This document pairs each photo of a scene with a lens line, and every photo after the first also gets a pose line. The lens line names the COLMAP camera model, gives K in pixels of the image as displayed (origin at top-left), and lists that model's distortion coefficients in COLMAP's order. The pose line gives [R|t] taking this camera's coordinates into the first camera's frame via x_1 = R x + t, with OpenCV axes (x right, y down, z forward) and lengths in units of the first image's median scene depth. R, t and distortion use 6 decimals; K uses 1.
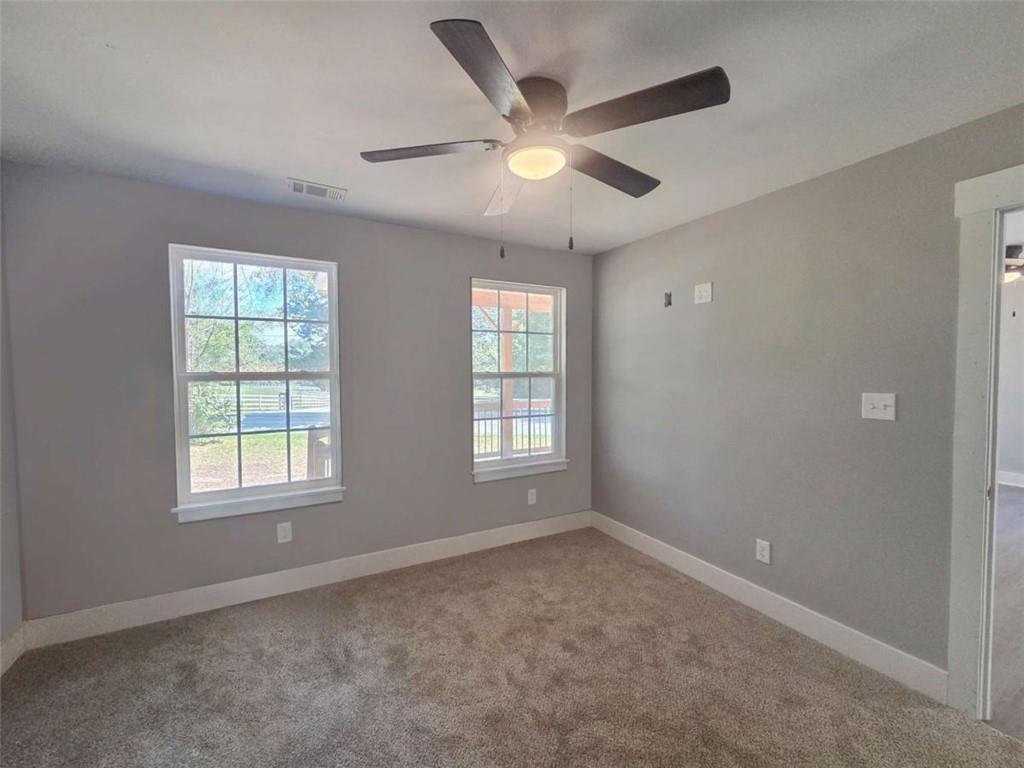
lens RADIAL K [[416.7, 0, 507.4], [0, 416.7, 382.0], [0, 0, 1]] dist [0.009521, 0.000080]
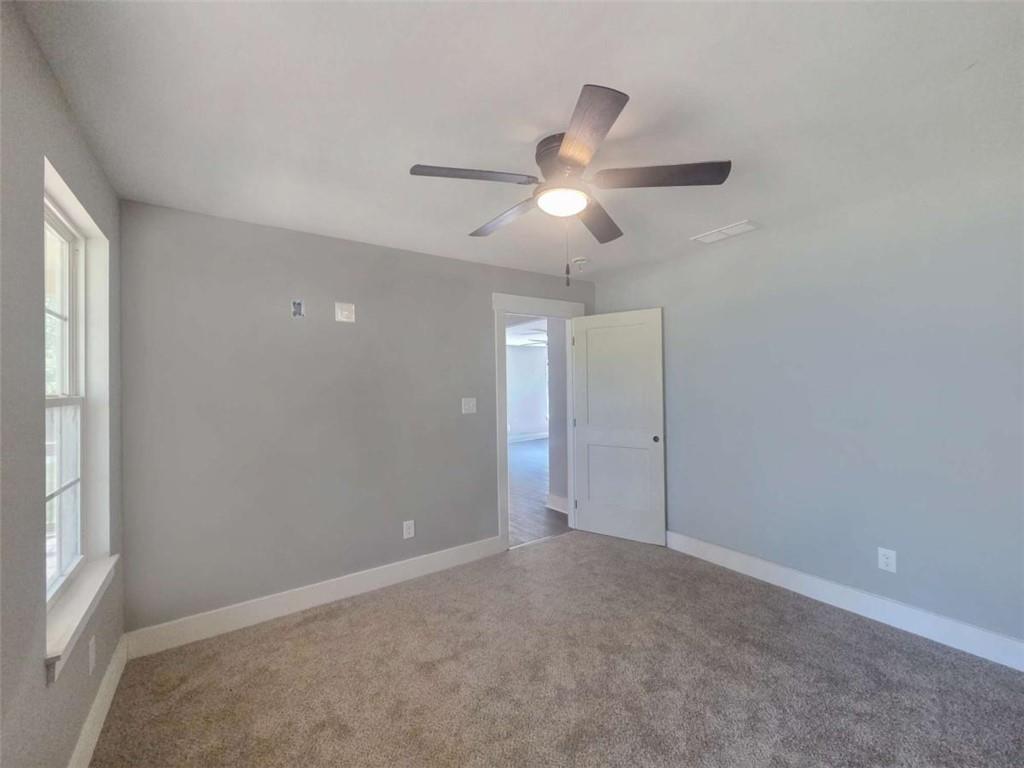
lens RADIAL K [[416.7, 0, 507.4], [0, 416.7, 382.0], [0, 0, 1]] dist [0.009521, 0.000080]
pose [[-0.084621, 0.006592, 0.996391, -0.649072], [0.046740, 0.998904, -0.002640, -0.023014], [-0.995316, 0.046348, -0.084836, 0.762963]]
